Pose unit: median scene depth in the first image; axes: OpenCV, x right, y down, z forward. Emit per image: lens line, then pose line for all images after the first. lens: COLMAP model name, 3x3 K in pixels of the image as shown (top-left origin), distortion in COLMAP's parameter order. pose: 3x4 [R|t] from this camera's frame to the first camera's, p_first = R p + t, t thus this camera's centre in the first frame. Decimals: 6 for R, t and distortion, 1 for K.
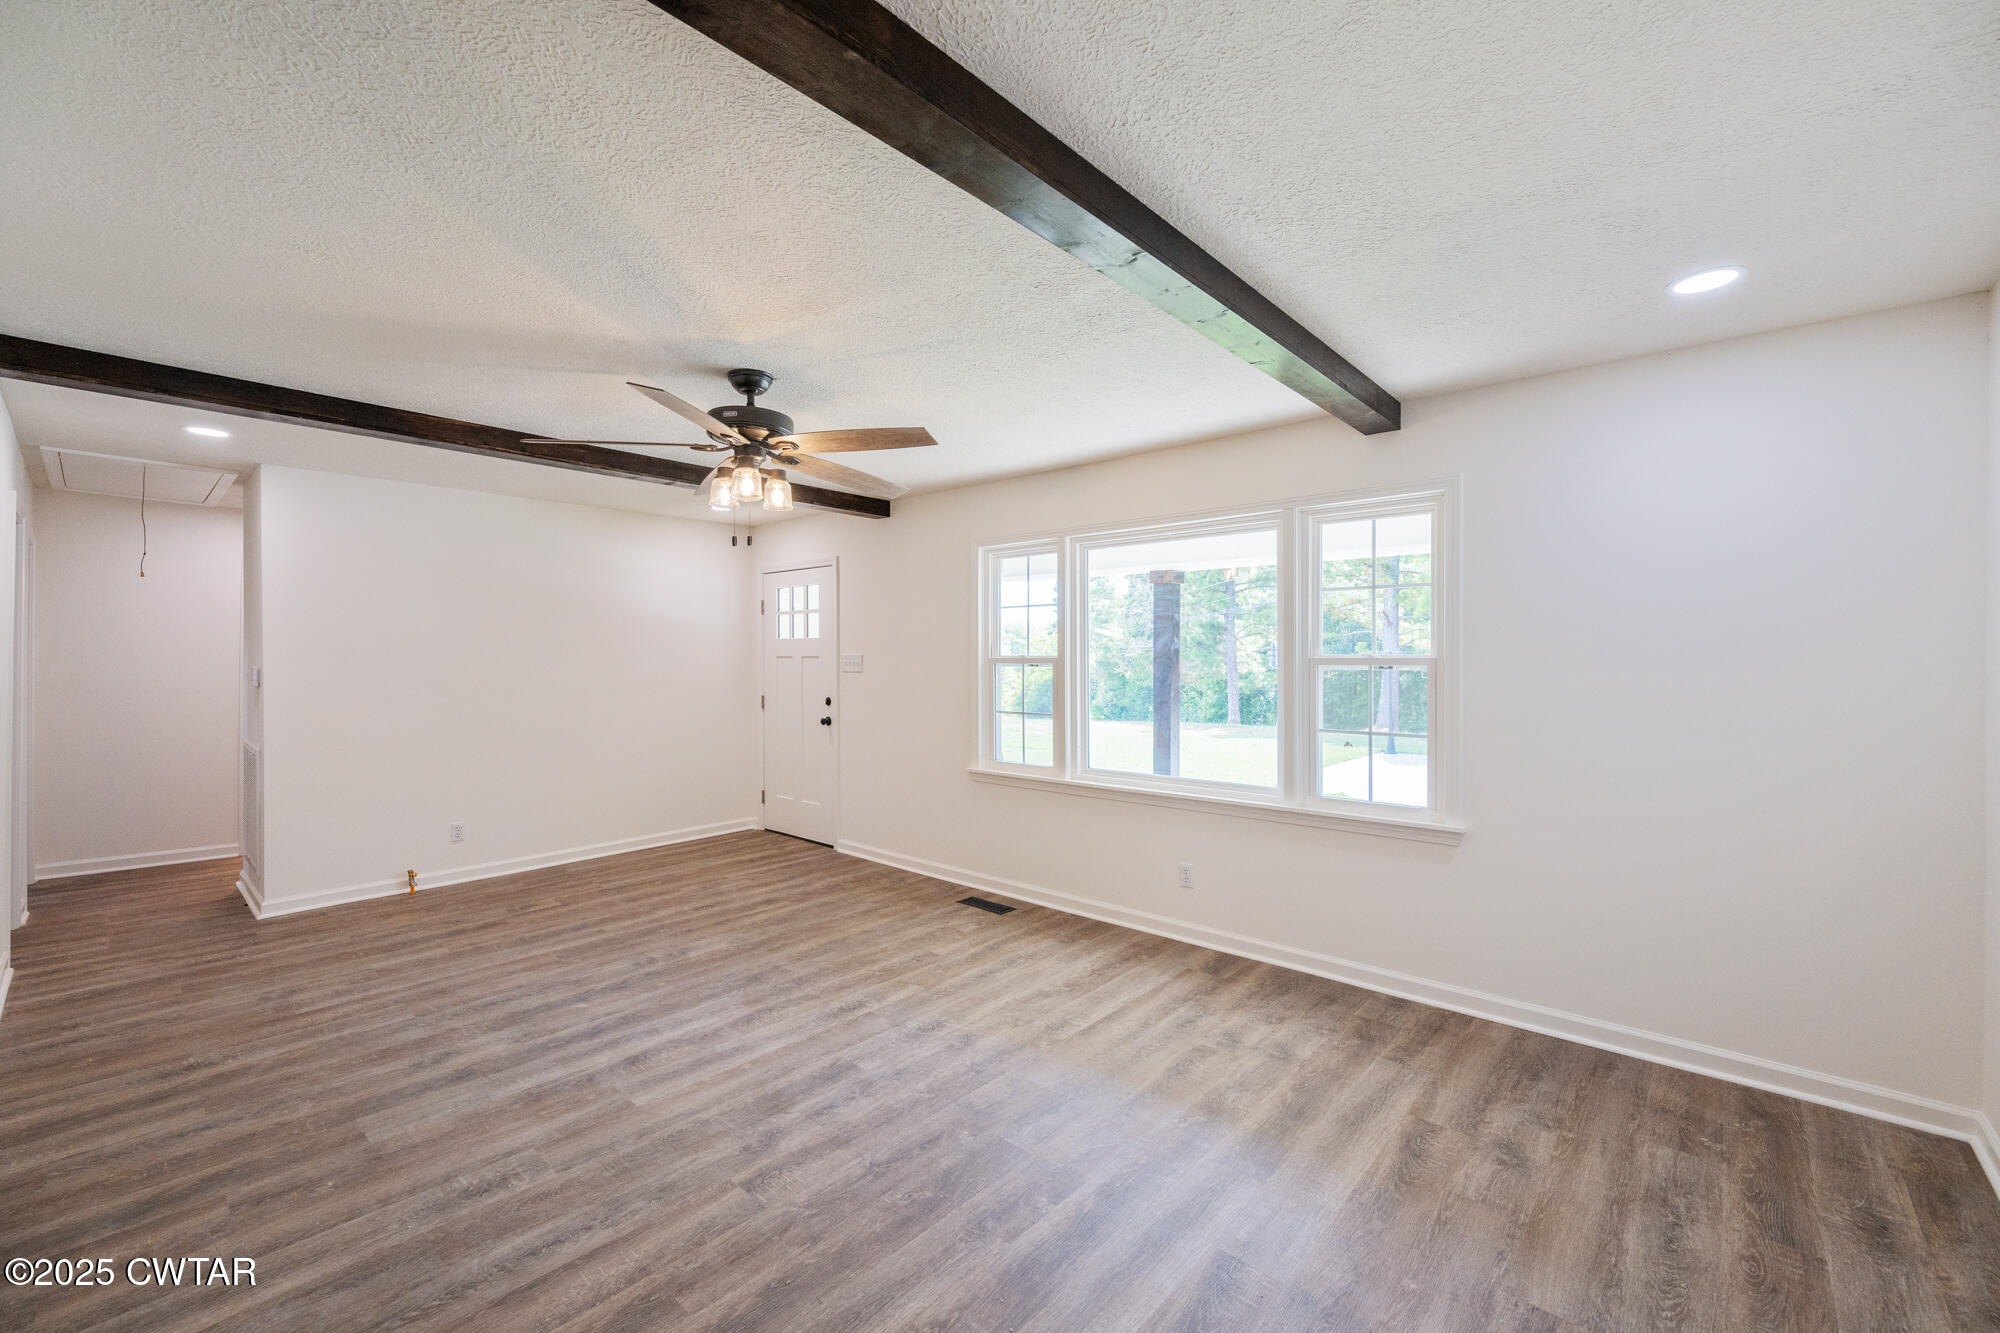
lens RADIAL K [[817.7, 0, 1008.2], [0, 817.7, 660.3], [0, 0, 1]] dist [-0.000284, -0.000001]
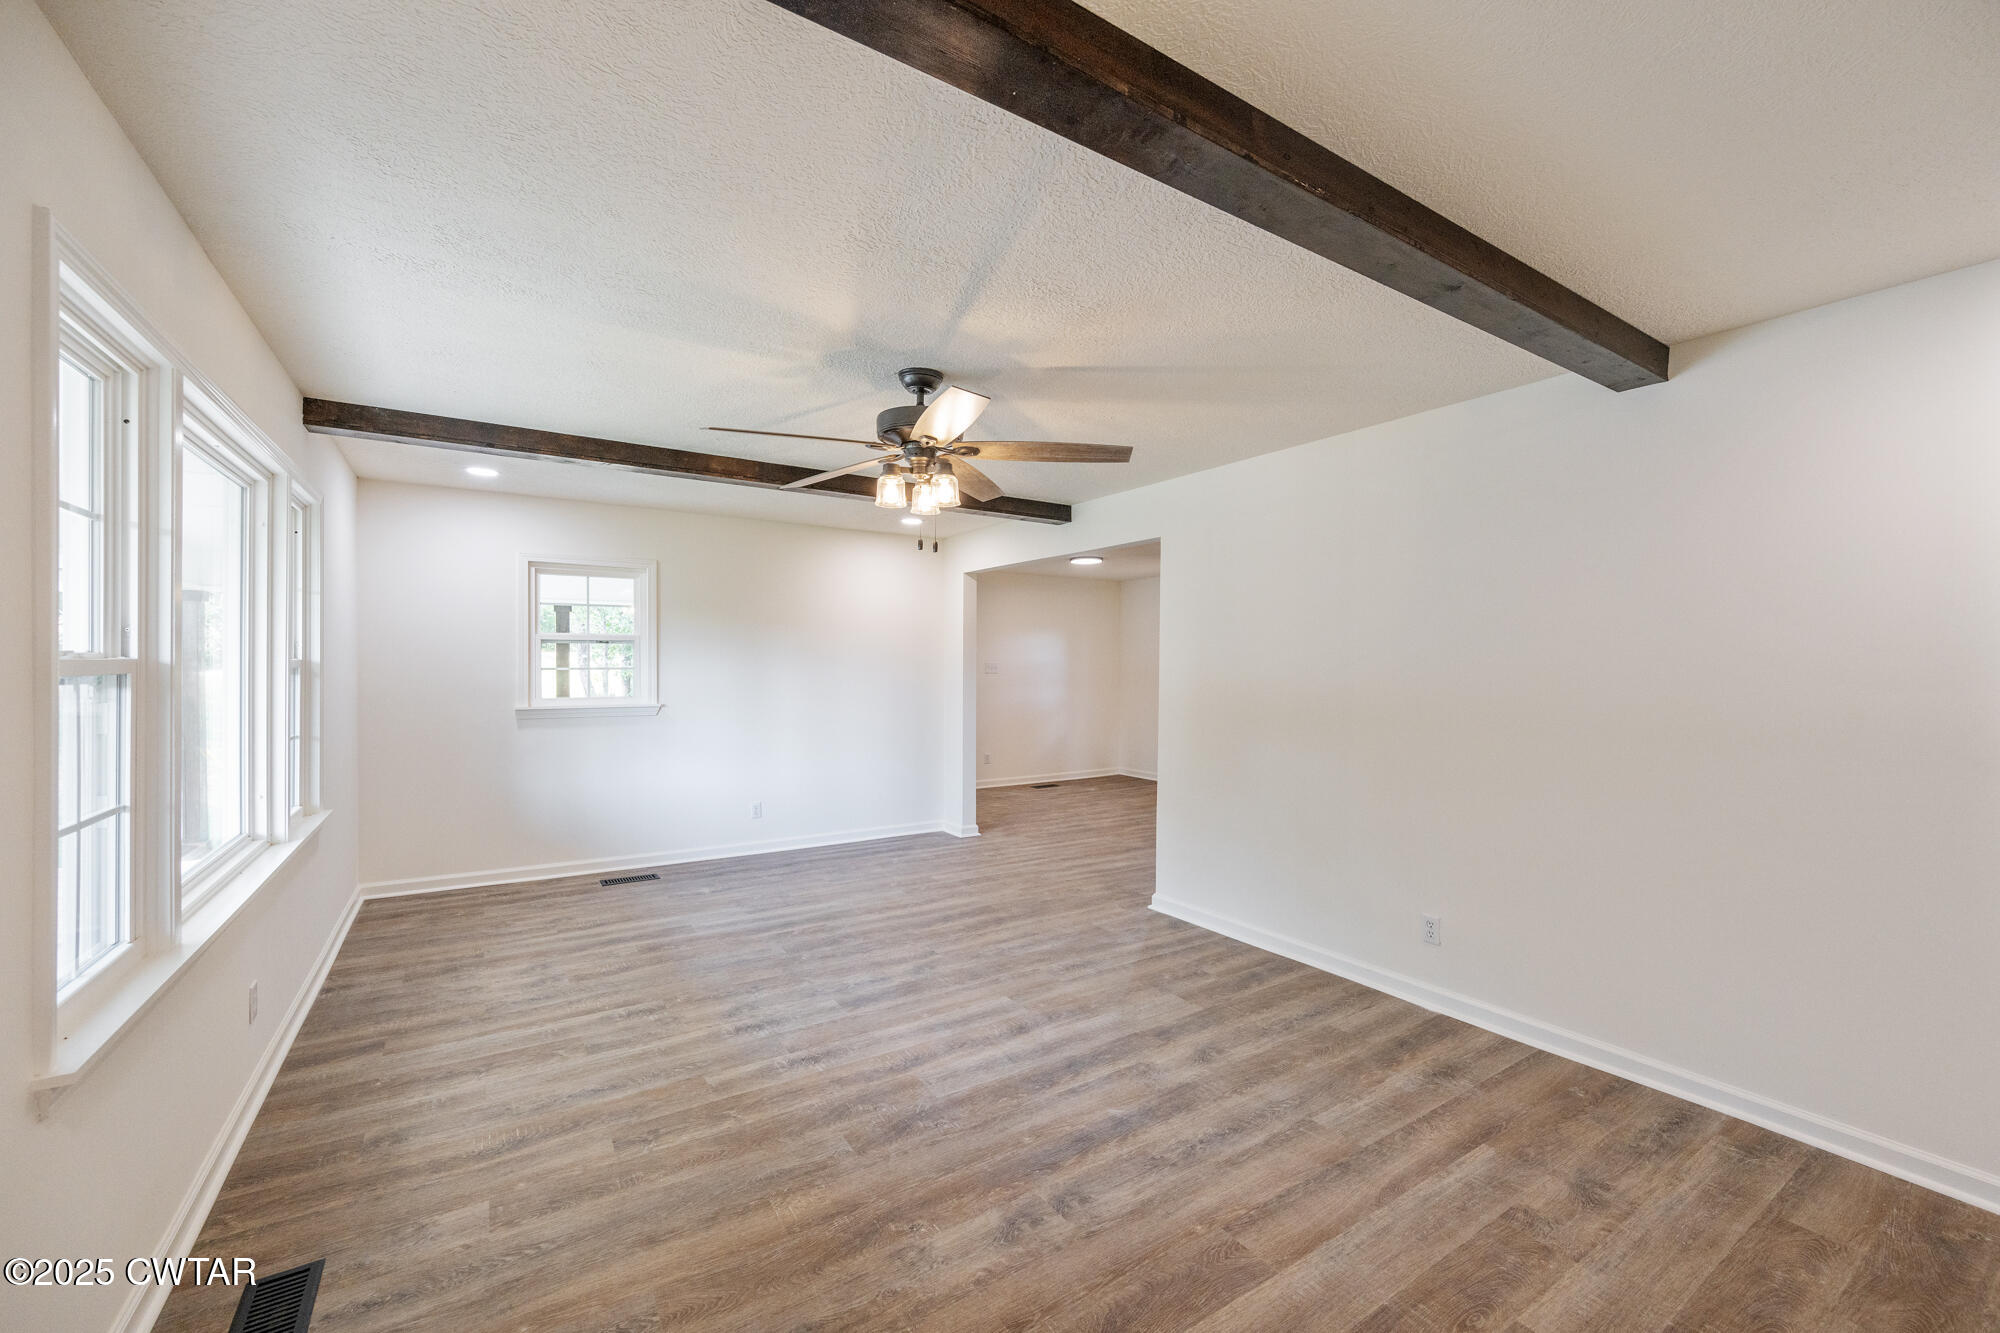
lens RADIAL K [[817.7, 0, 1008.2], [0, 817.7, 660.3], [0, 0, 1]] dist [-0.000284, -0.000001]
pose [[-0.964111, -0.003401, 0.265478, -0.668413], [-0.003987, 0.999991, -0.001669, -0.005230], [-0.265470, -0.002668, -0.964115, 1.888472]]
